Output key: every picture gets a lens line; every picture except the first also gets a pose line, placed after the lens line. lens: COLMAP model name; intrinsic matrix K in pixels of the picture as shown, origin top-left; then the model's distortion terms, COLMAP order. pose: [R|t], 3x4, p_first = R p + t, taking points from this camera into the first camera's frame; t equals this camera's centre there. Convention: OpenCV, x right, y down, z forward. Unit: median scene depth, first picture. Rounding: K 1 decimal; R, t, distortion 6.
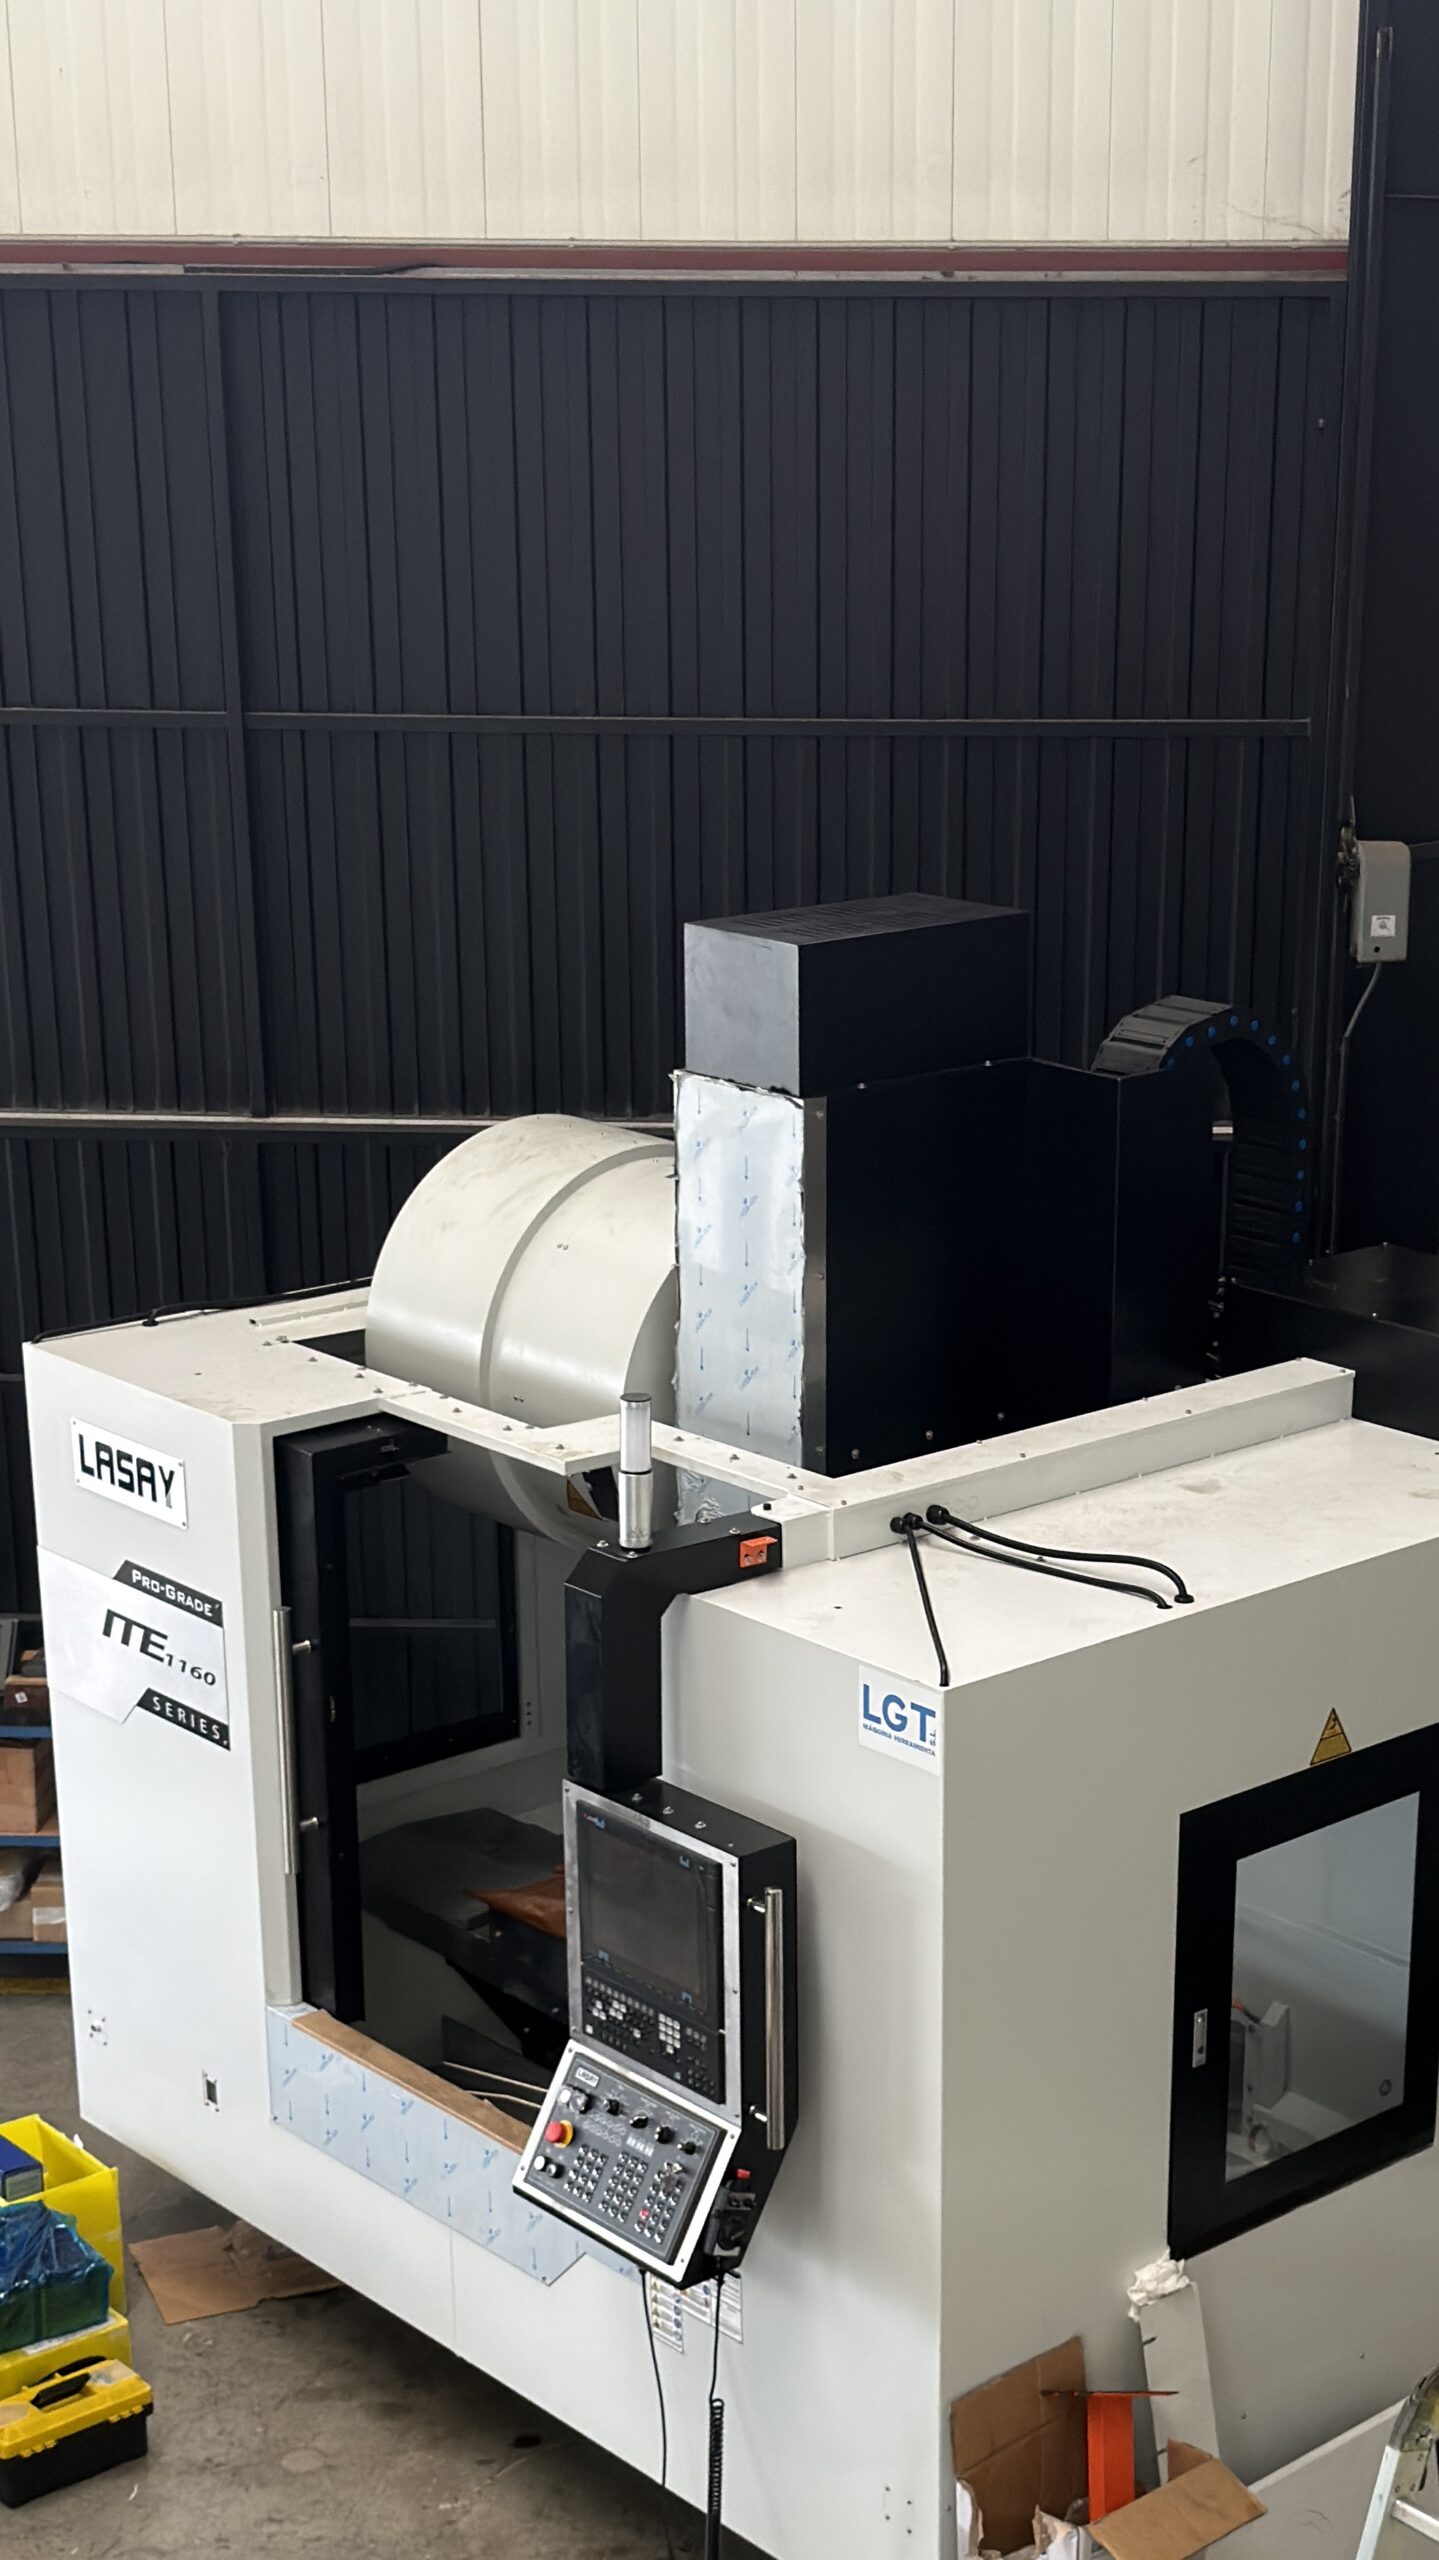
lens RADIAL K [[4179.7, 0, 718.5], [0, 4179.7, 1297.6], [0, 0, 1]] dist [-0.214310, 0.000000]
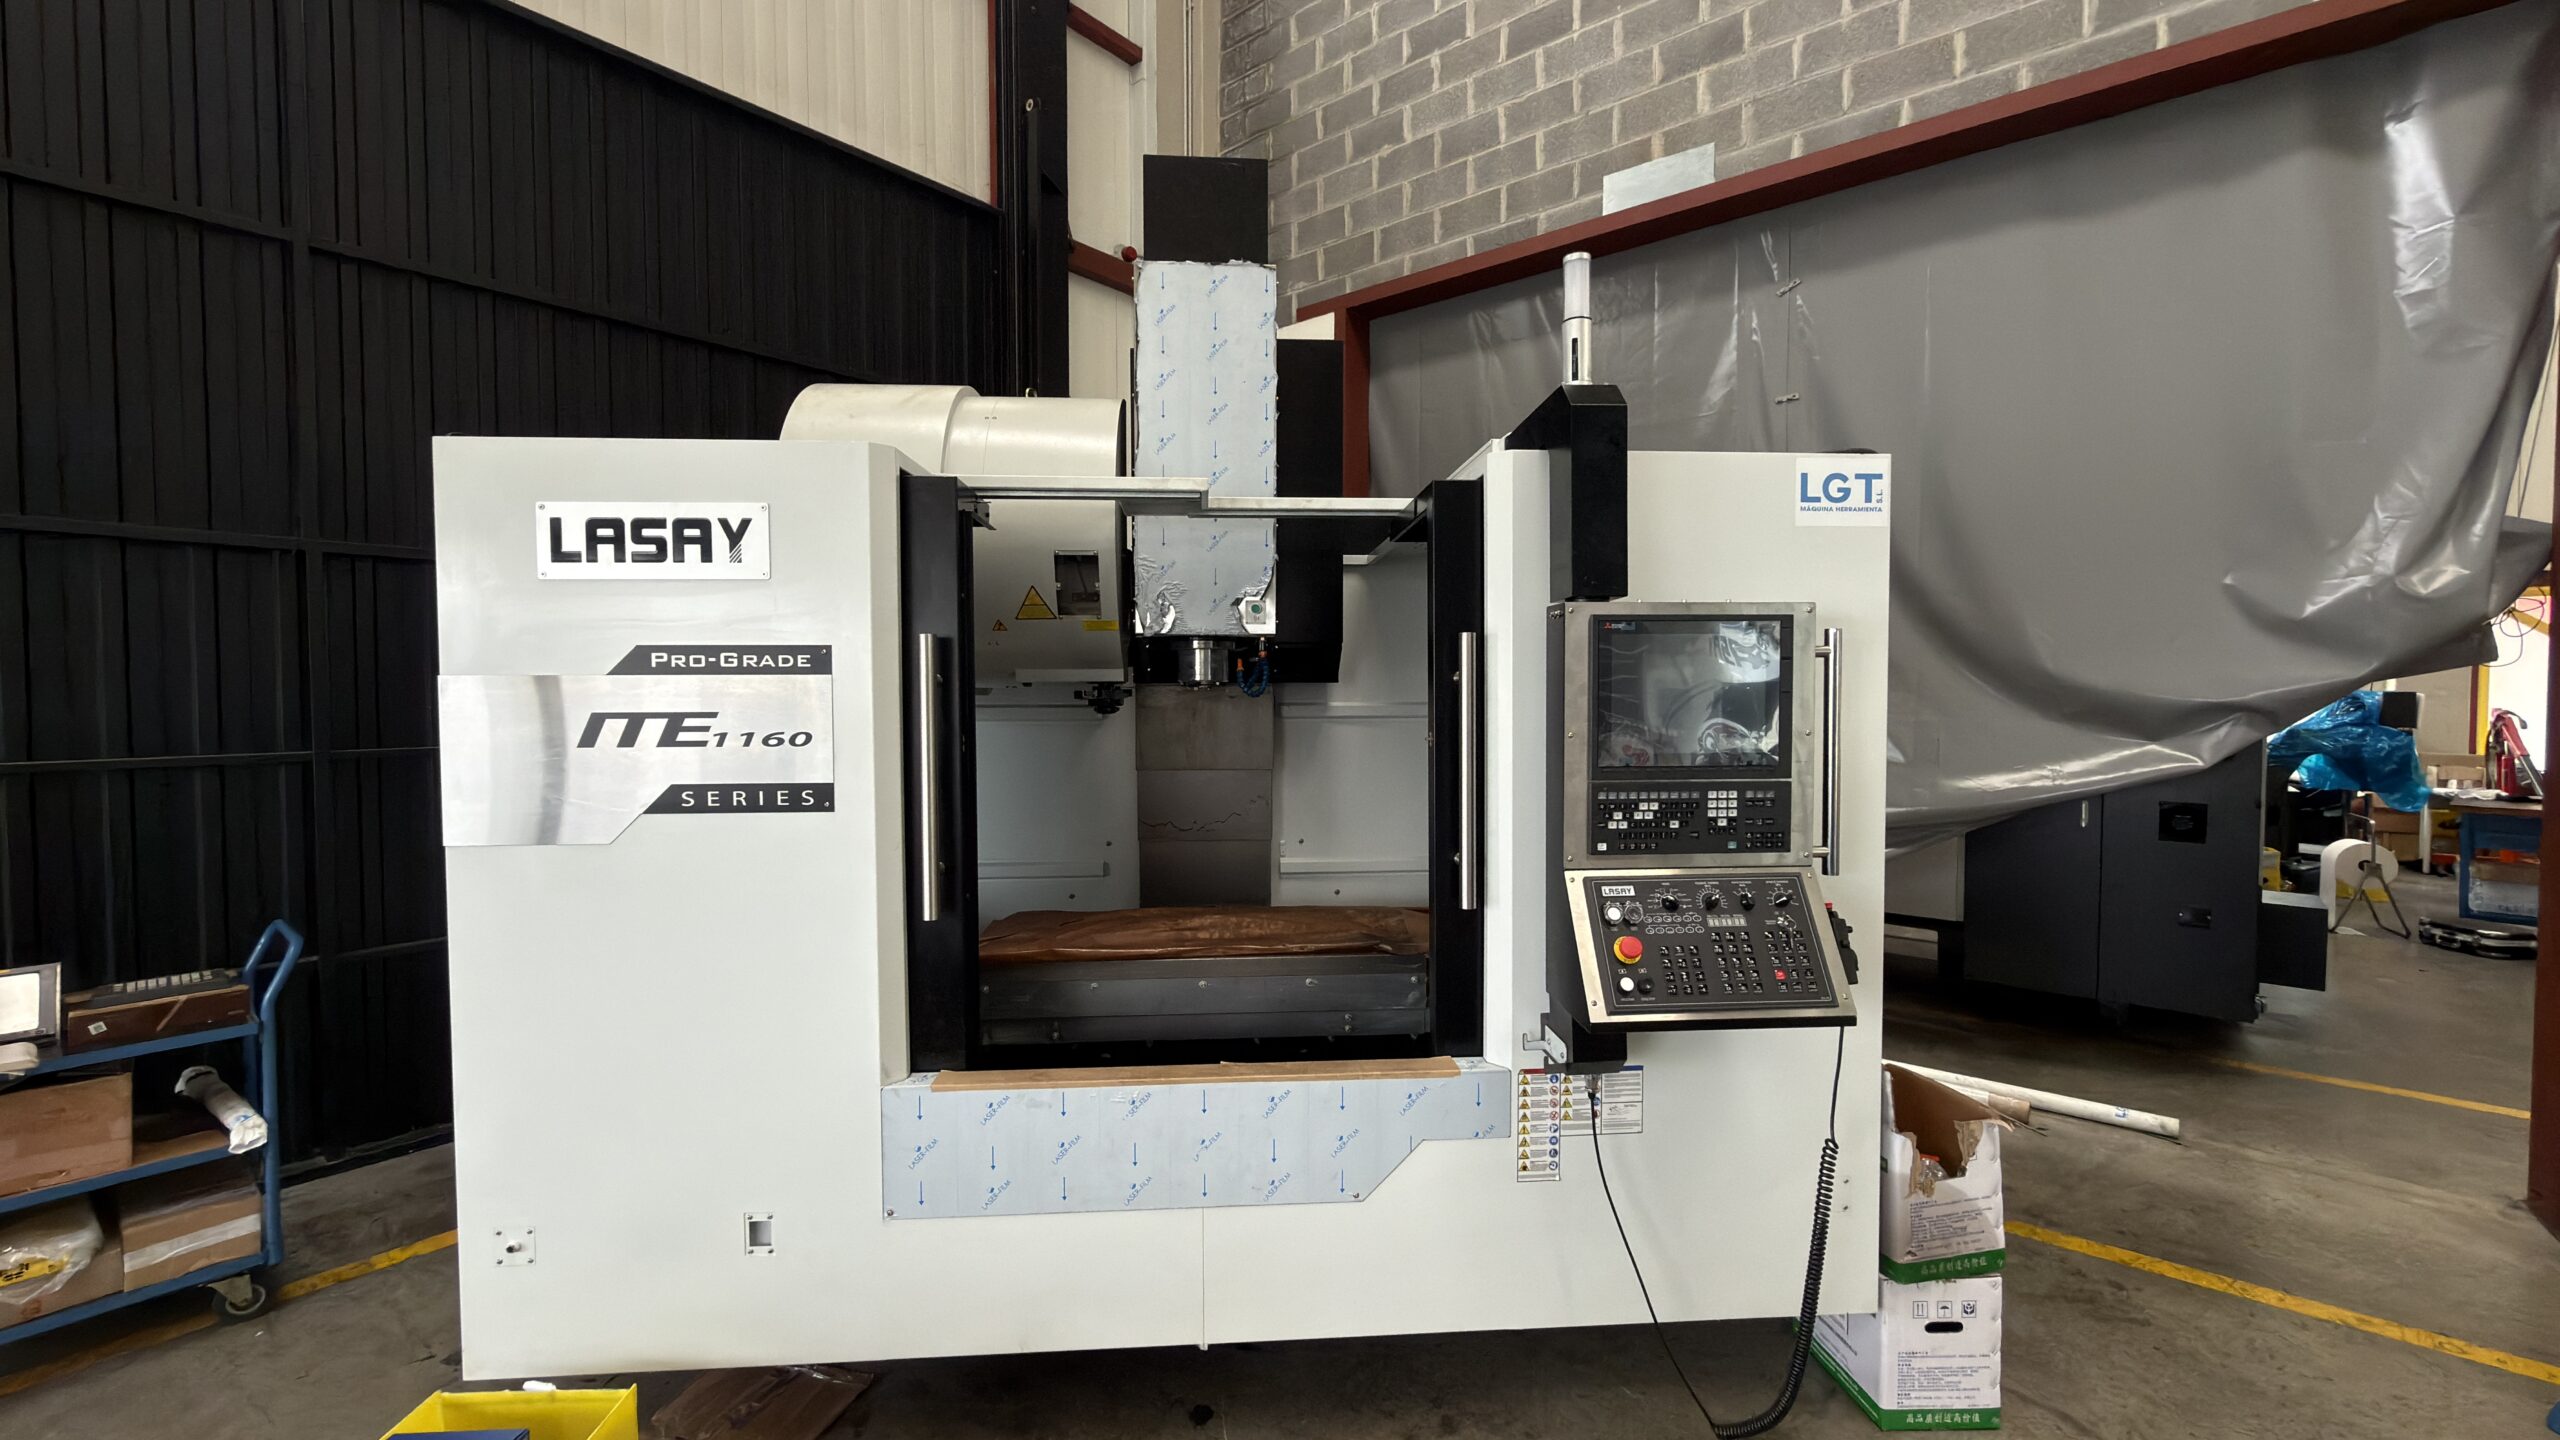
lens RADIAL K [[1008.7, 0, 1279.0], [0, 1008.7, 706.9], [0, 0, 1]] dist [-0.003628, 0.001157]
pose [[0.587328, -0.001627, 0.809348, -0.243106], [0.201379, 0.968843, -0.144188, 0.138836], [-0.783896, 0.247671, 0.569356, 0.777892]]
